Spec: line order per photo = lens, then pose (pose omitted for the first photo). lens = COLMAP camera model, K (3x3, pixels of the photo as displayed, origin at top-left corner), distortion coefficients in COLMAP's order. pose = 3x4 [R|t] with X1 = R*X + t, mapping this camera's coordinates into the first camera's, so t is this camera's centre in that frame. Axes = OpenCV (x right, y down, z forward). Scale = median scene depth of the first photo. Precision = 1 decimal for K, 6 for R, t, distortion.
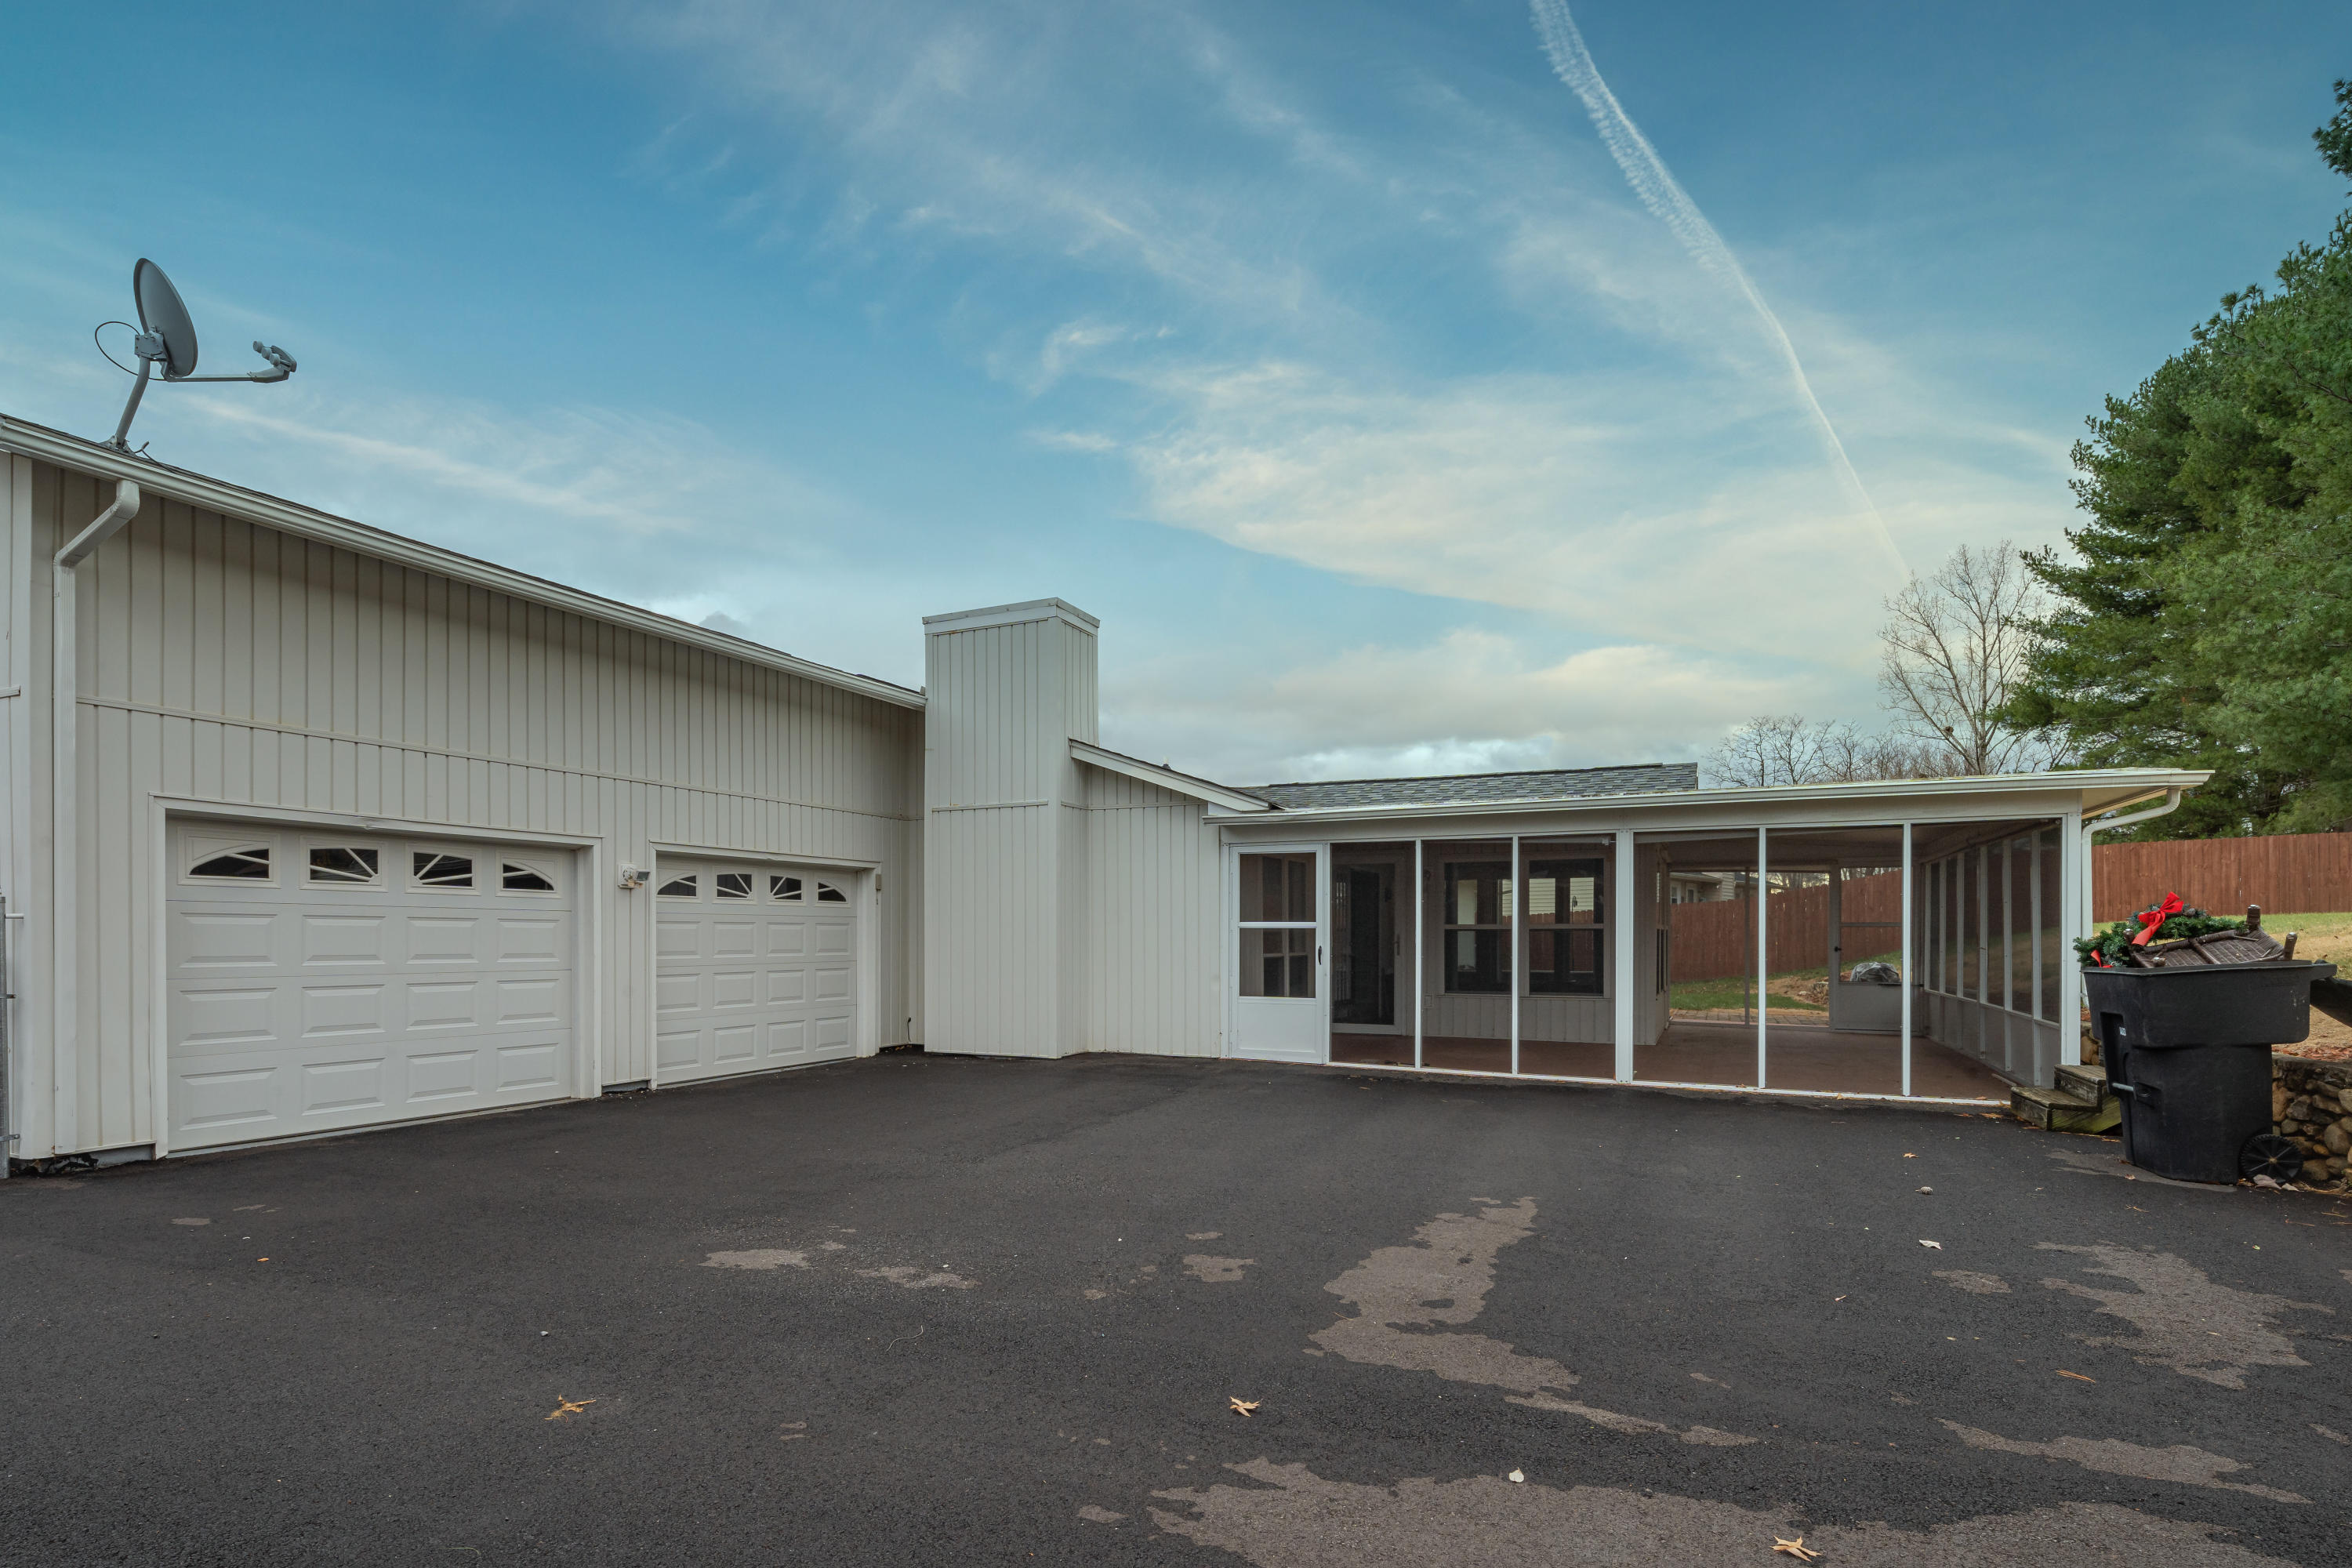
lens RADIAL K [[1150.9, 0, 1175.4], [0, 1150.9, 1004.7], [0, 0, 1]] dist [0.063833, 0.000039]
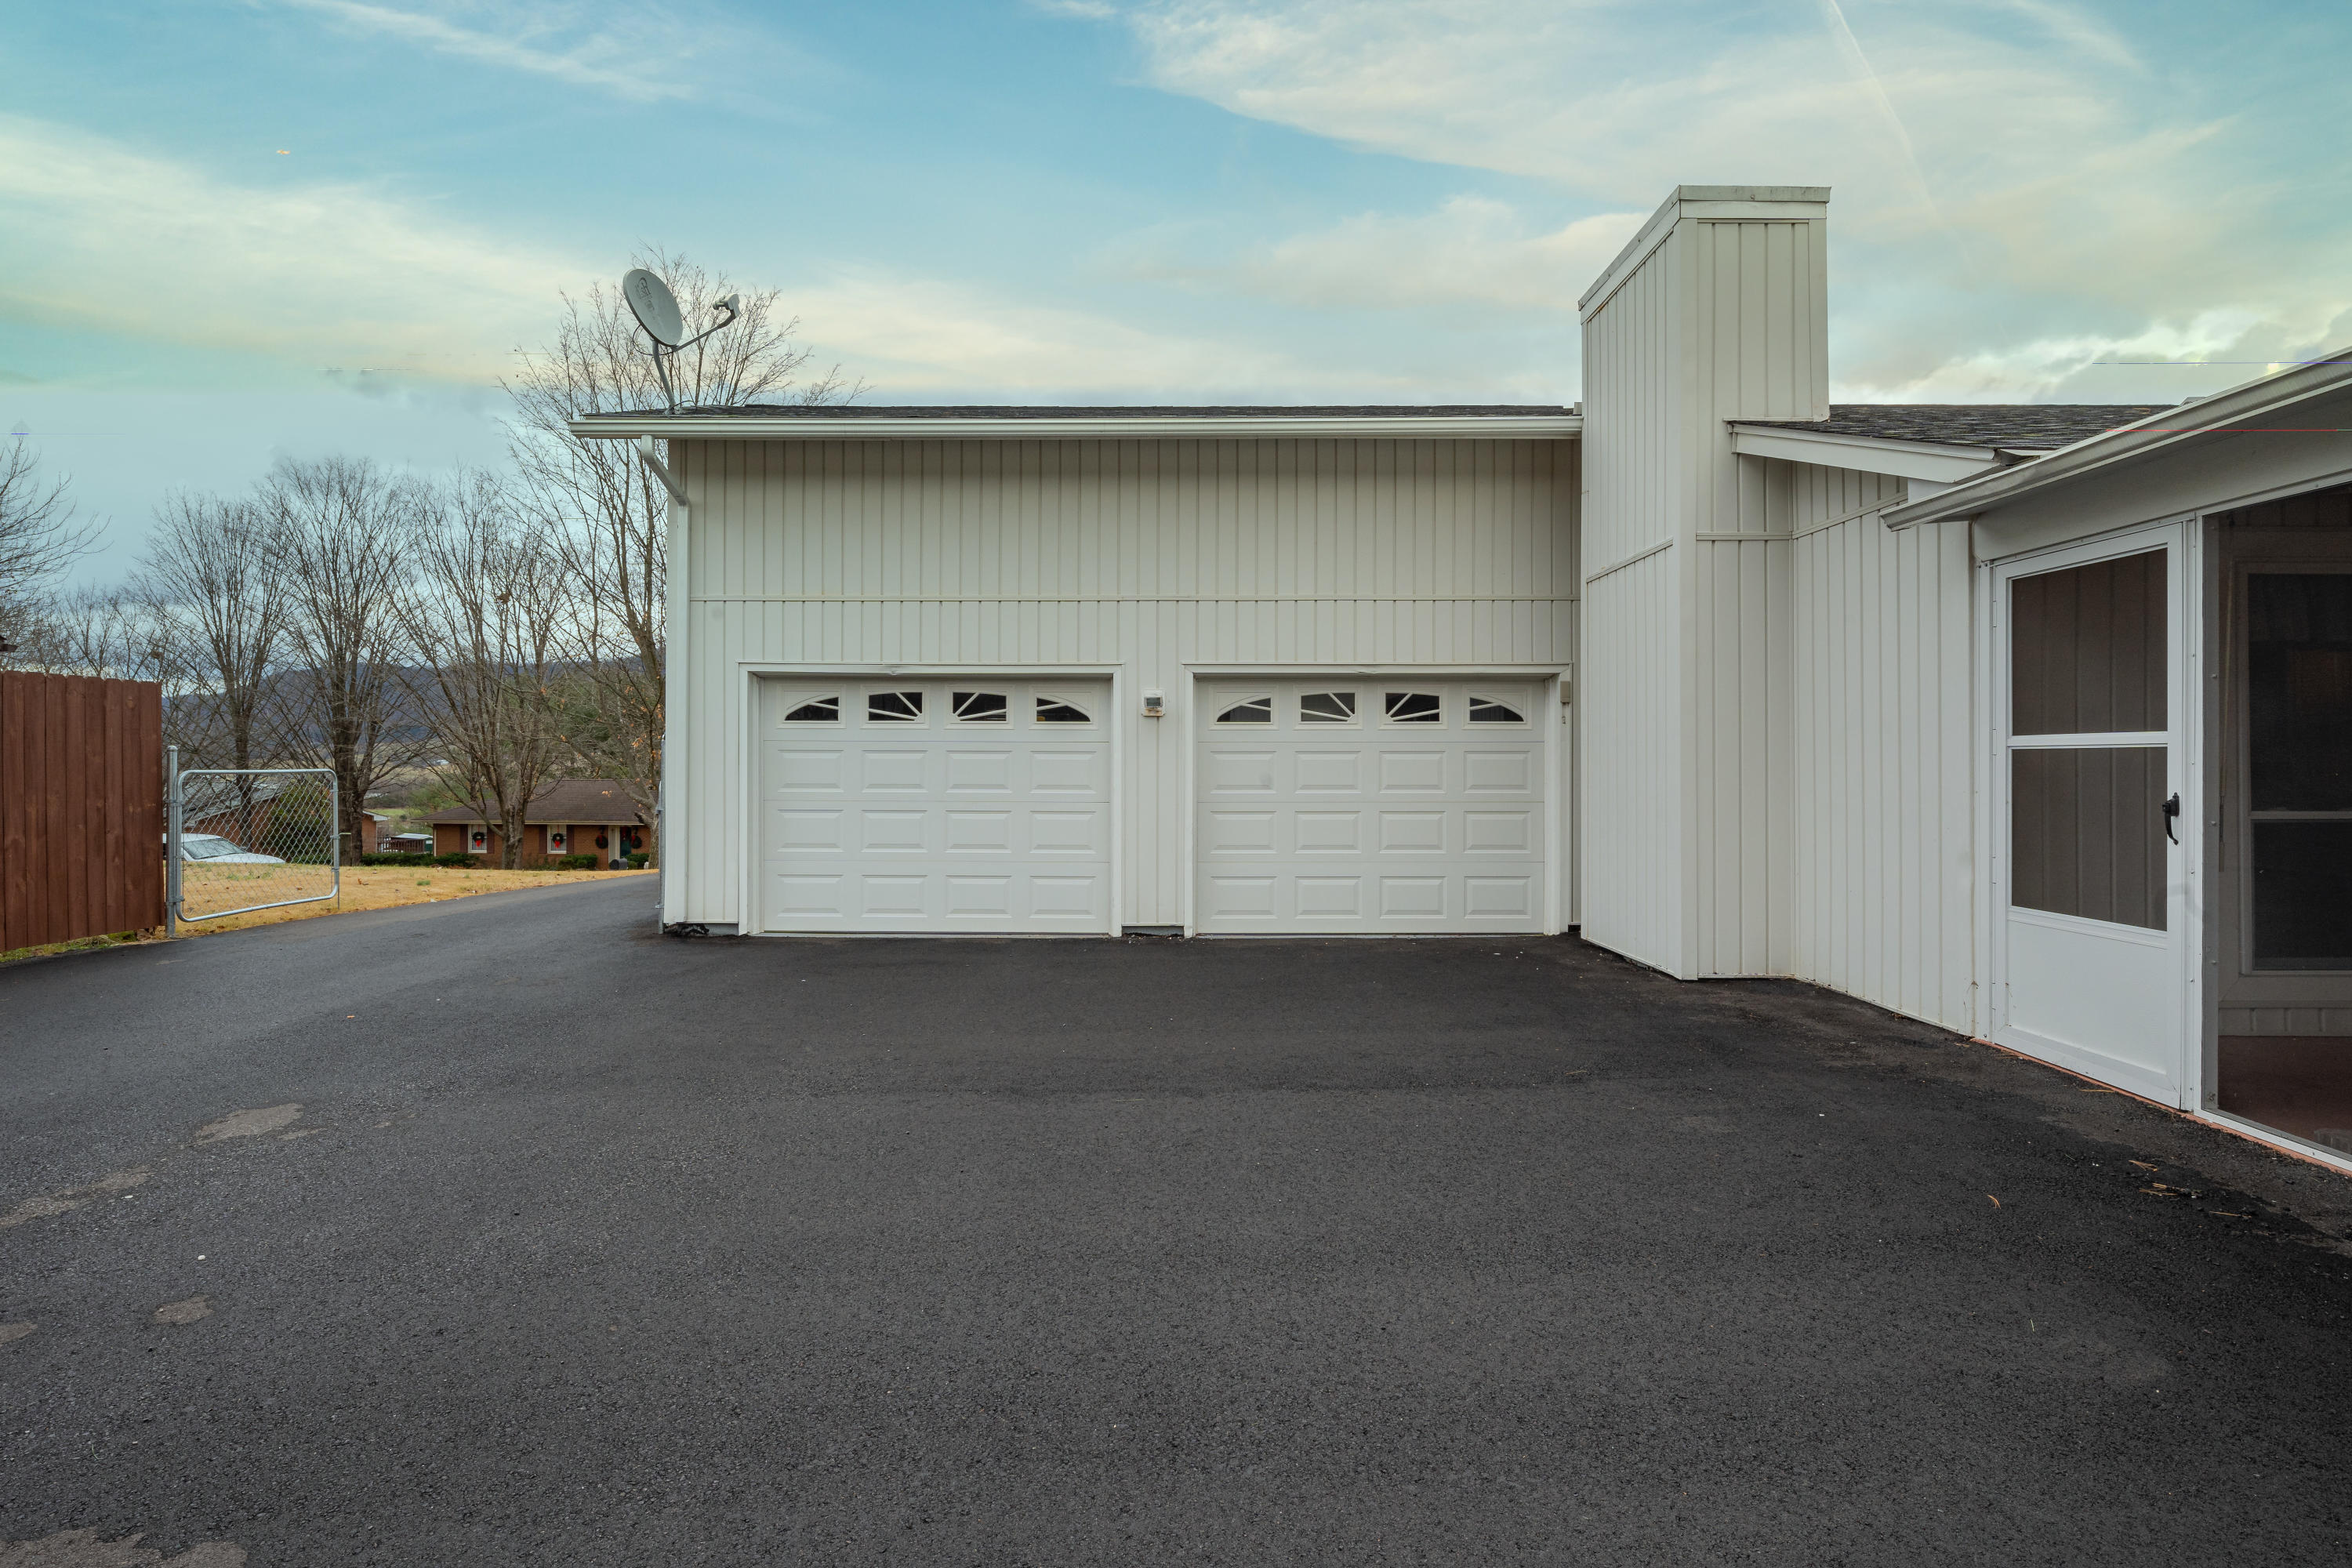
lens RADIAL K [[1177.8, 0, 1190.2], [0, 1177.8, 796.5], [0, 0, 1]] dist [0.003650, -0.000915]
pose [[0.432795, 0.021709, -0.901231, 0.369579], [-0.056994, 0.998369, -0.003321, -0.033408], [0.899689, 0.052802, 0.433326, 0.601191]]
